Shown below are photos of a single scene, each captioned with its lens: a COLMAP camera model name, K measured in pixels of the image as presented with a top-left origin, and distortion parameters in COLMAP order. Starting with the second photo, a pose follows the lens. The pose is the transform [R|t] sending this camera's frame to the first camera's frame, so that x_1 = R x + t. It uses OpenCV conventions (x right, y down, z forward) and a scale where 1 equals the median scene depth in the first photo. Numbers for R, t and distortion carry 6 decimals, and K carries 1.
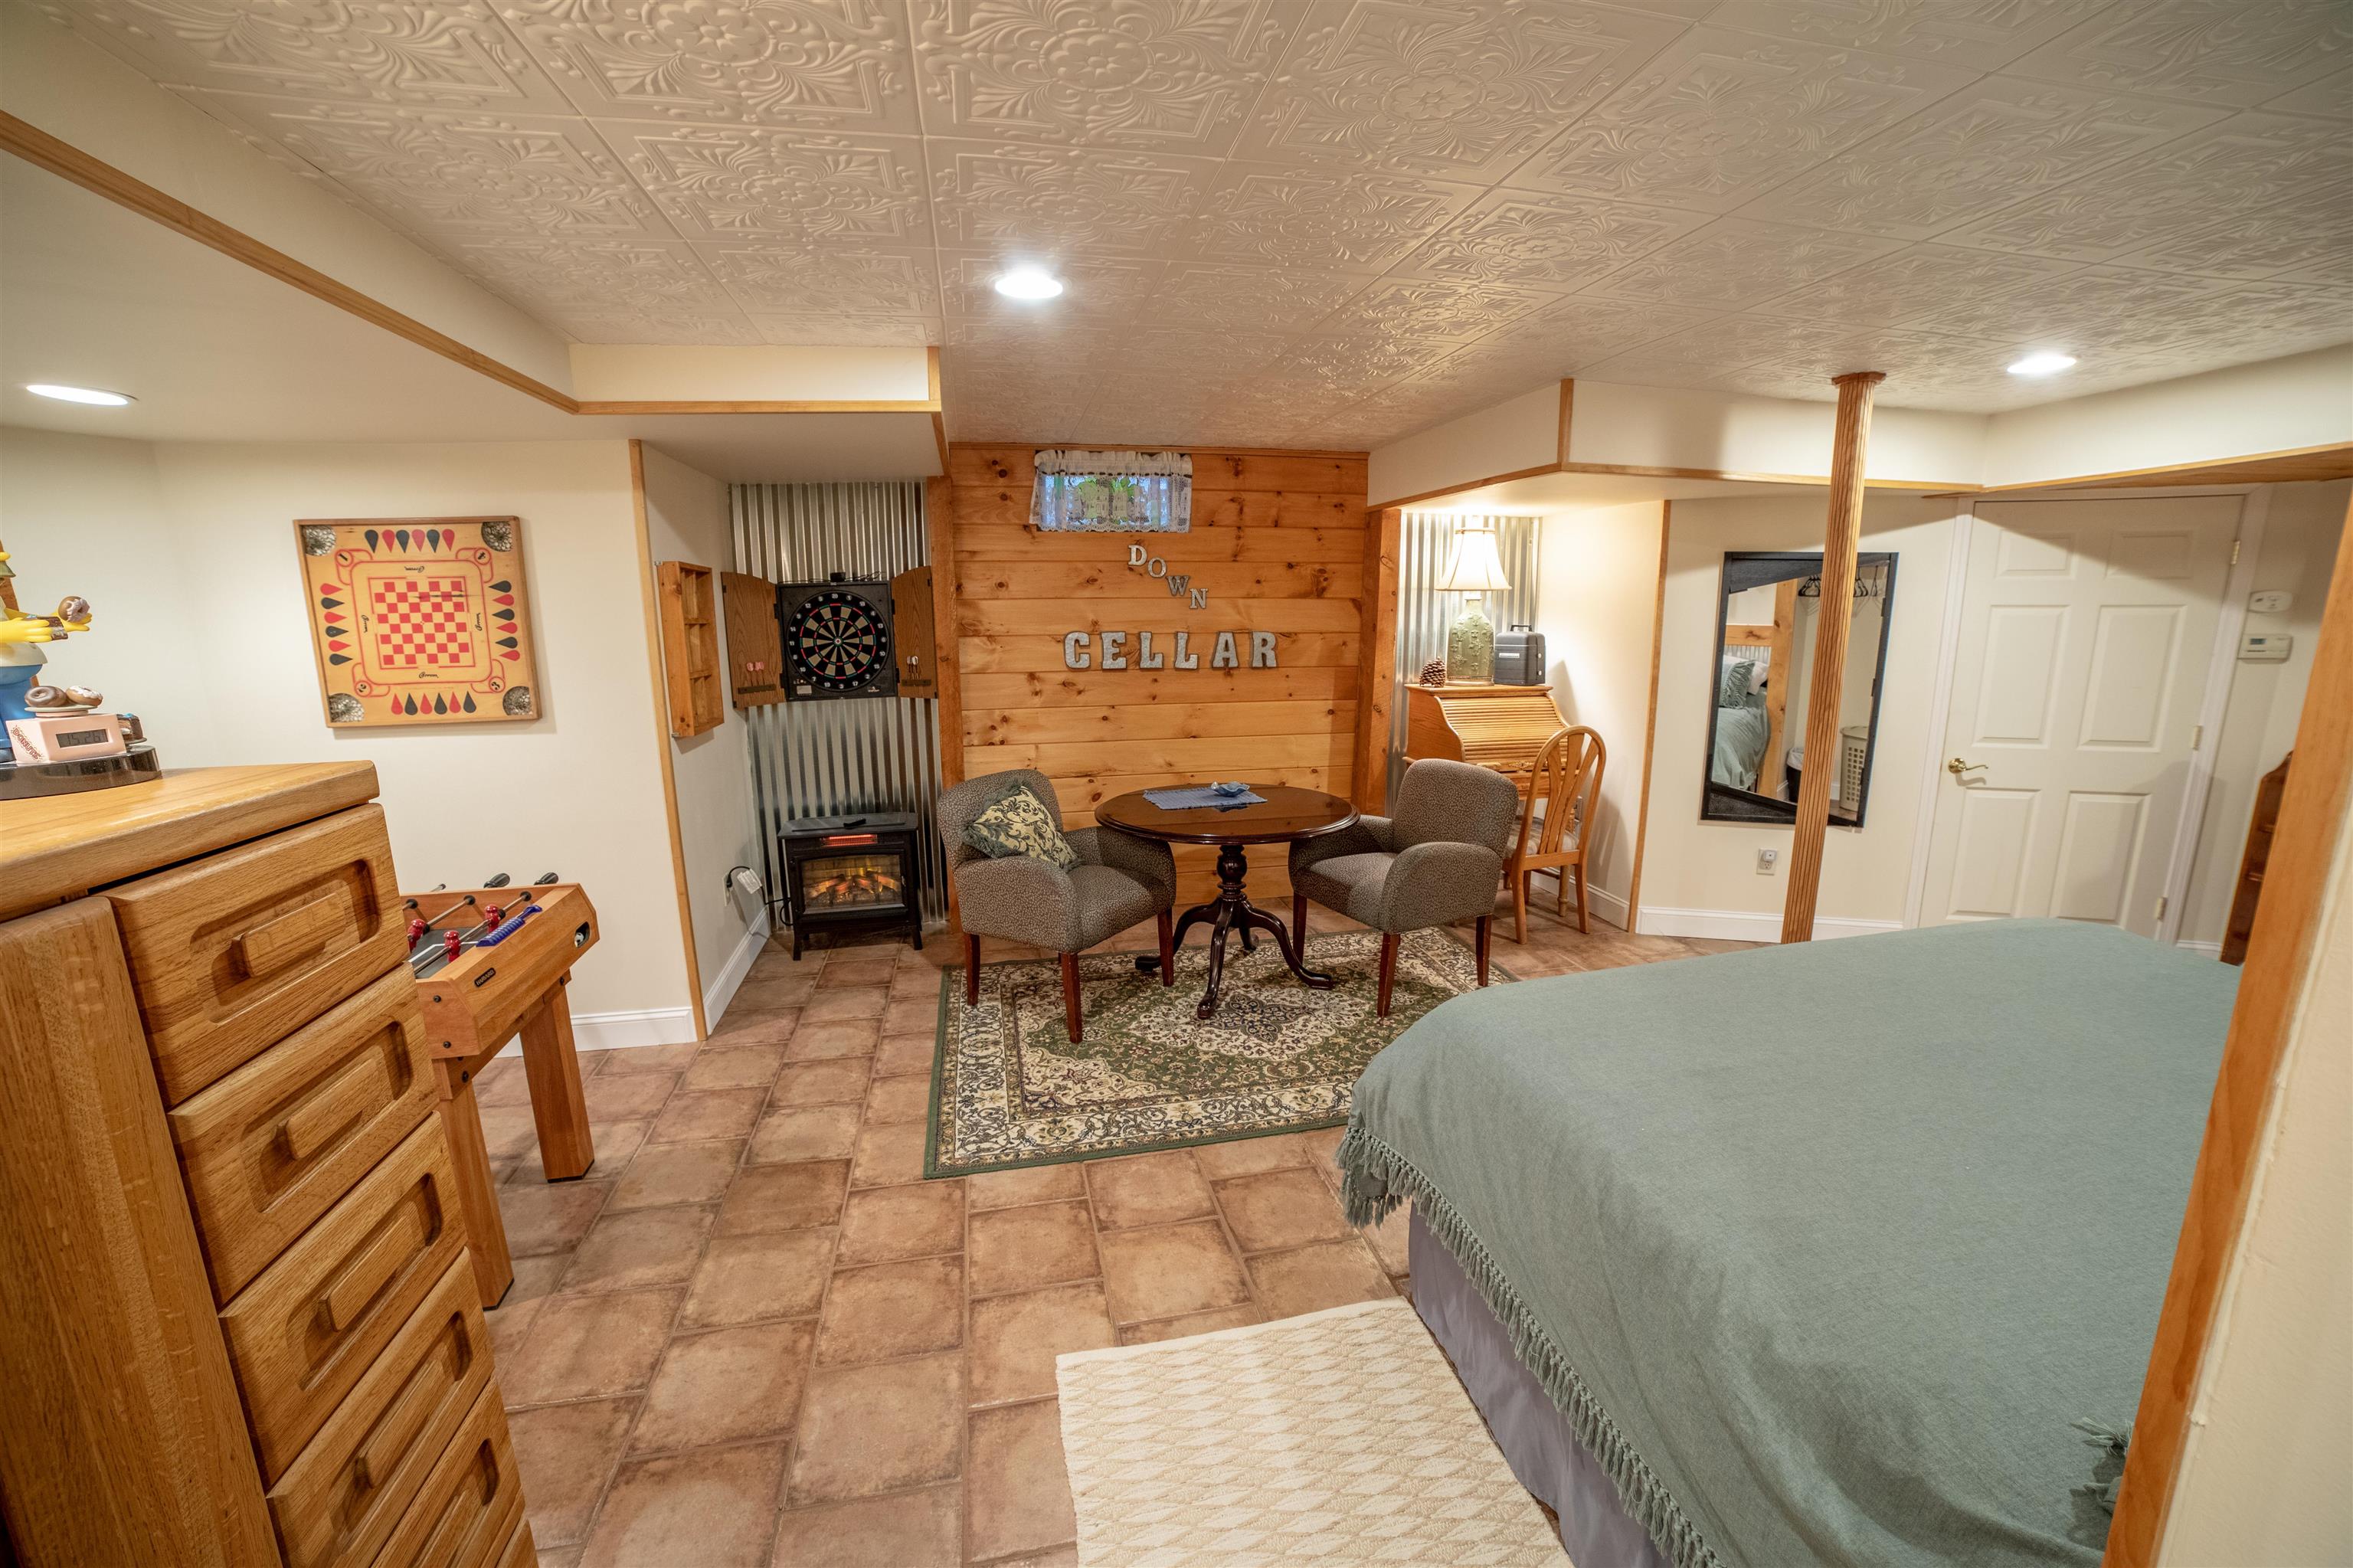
lens RADIAL K [[948.0, 0, 1176.5], [0, 948.0, 784.0], [0, 0, 1]] dist [-0.087729, 0.024299]
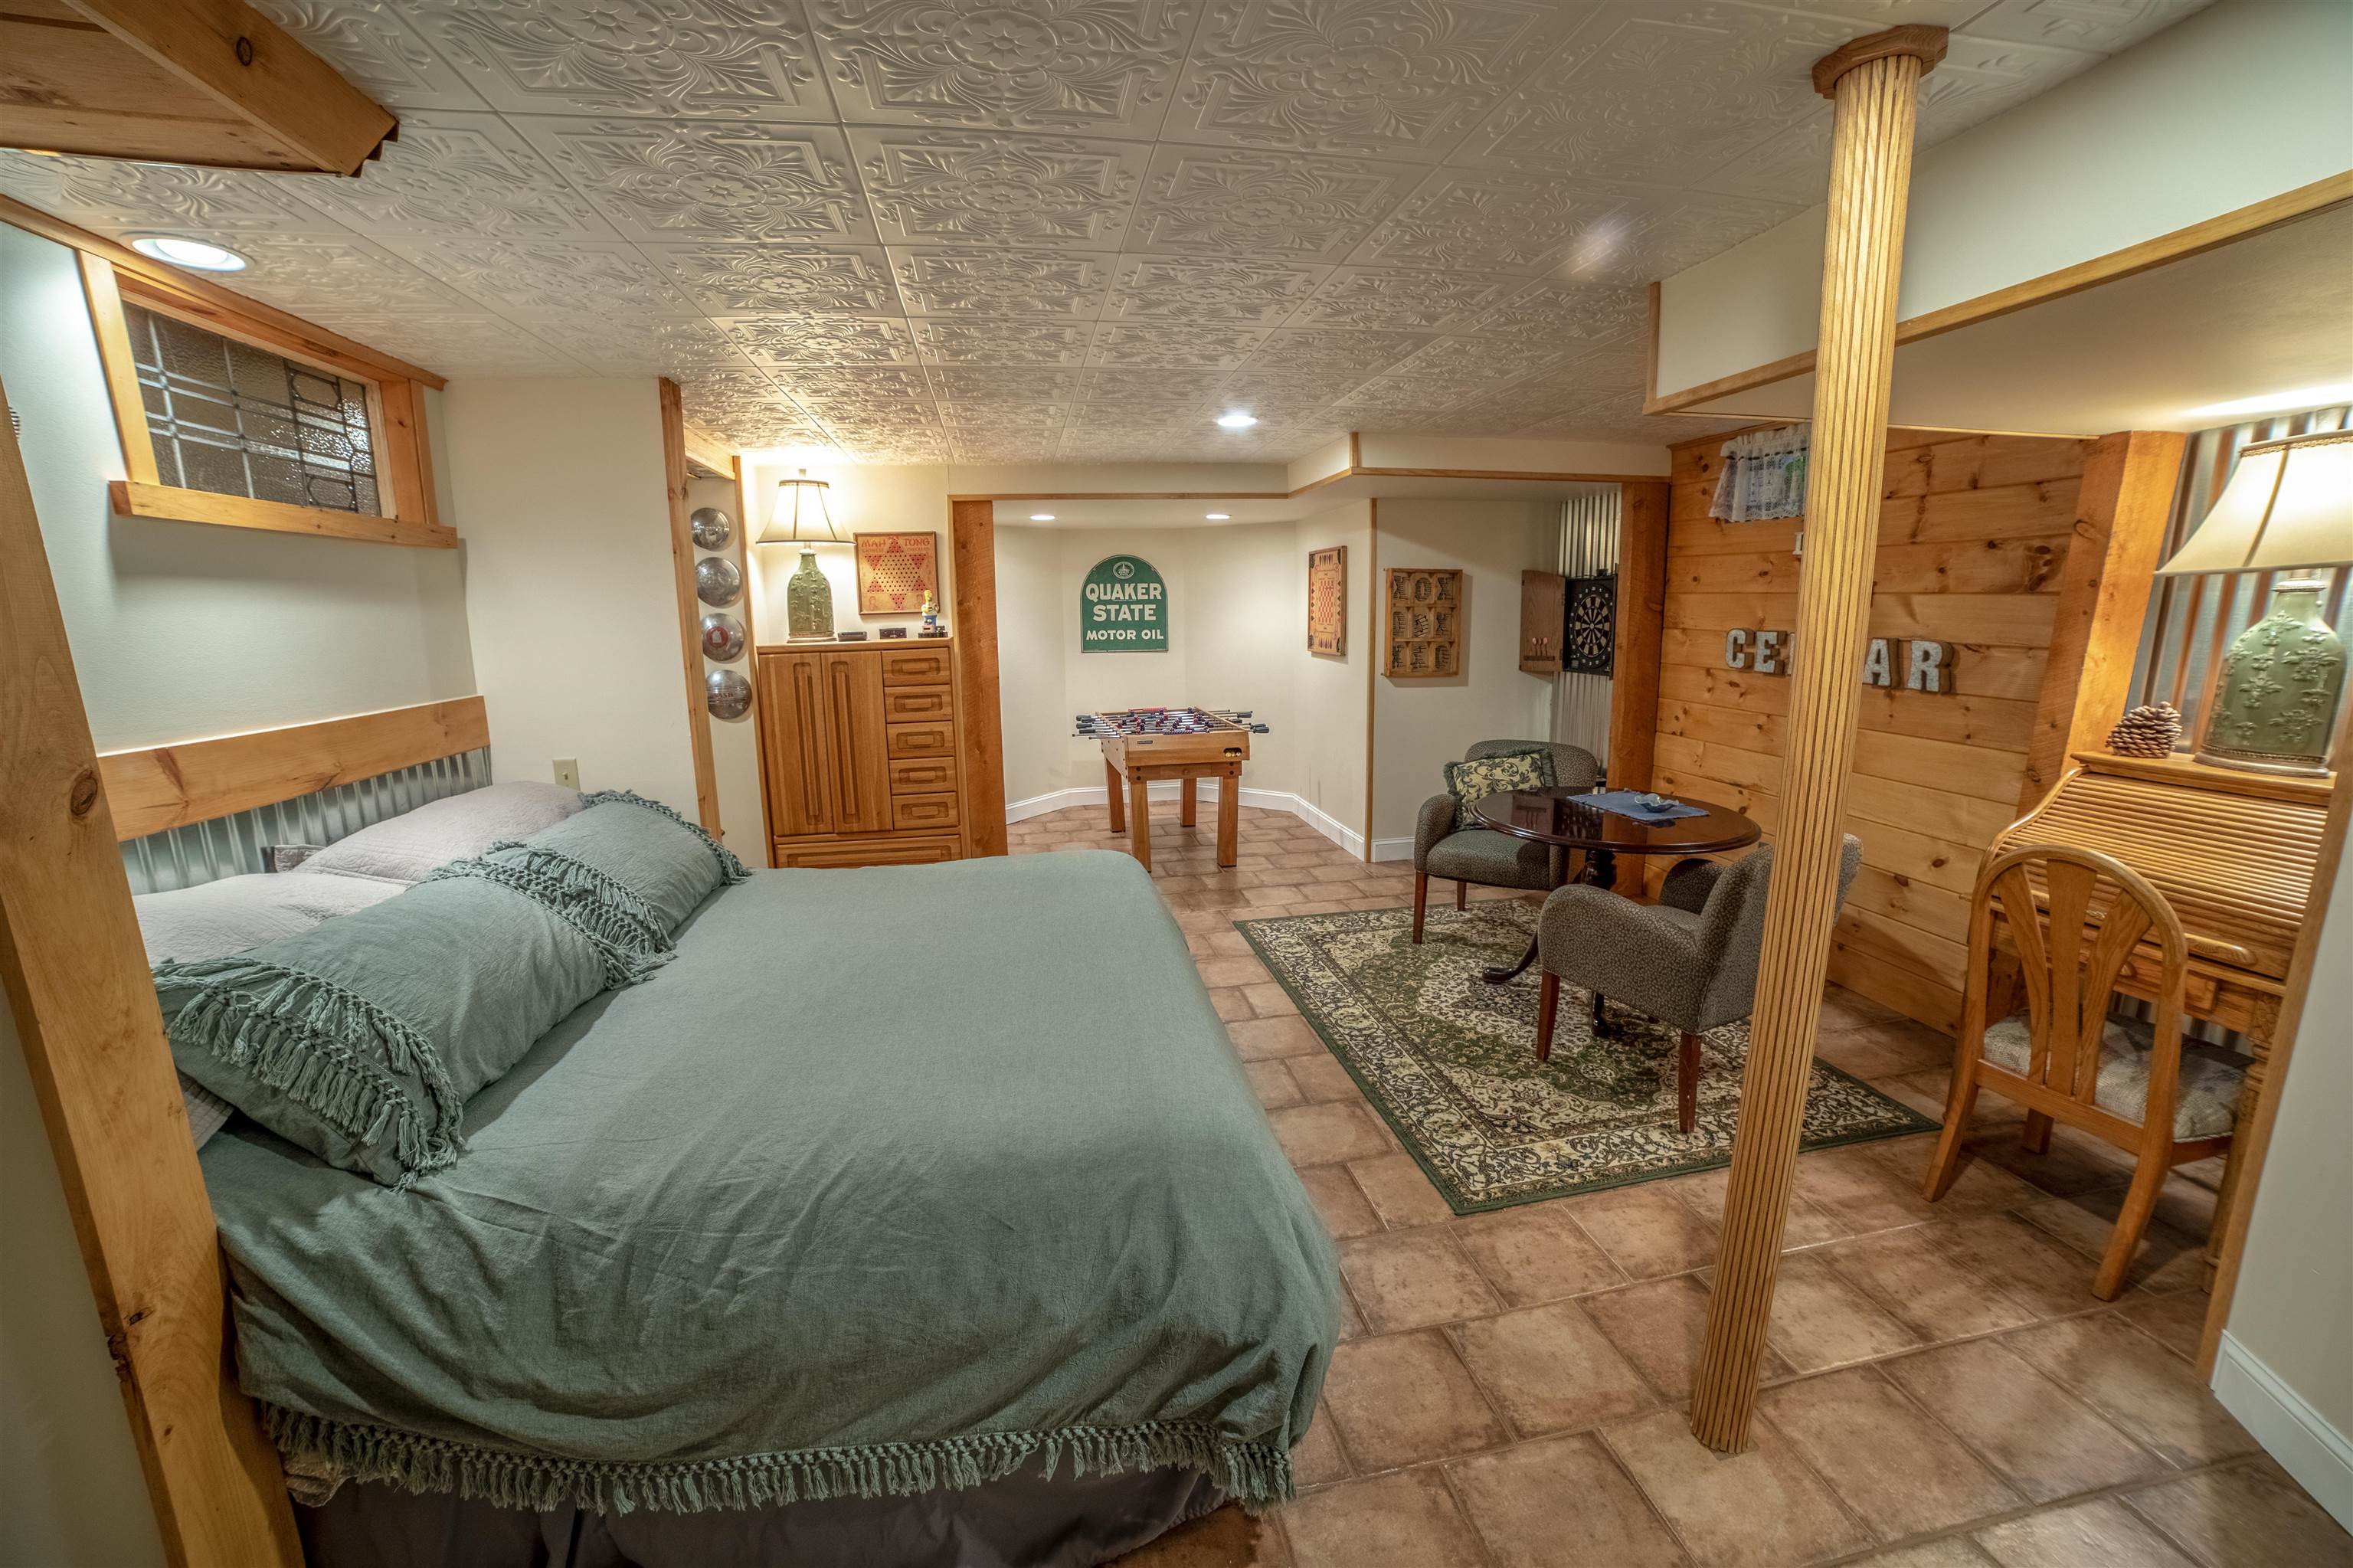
lens RADIAL K [[863.1, 0, 1176.1], [0, 863.1, 760.3], [0, 0, 1]] dist [-0.000164, 0.016632]
pose [[0.038098, 0.197474, -0.979567, 0.755323], [-0.181117, 0.965408, 0.187576, -0.097562], [0.982723, 0.170270, 0.072546, 0.421417]]
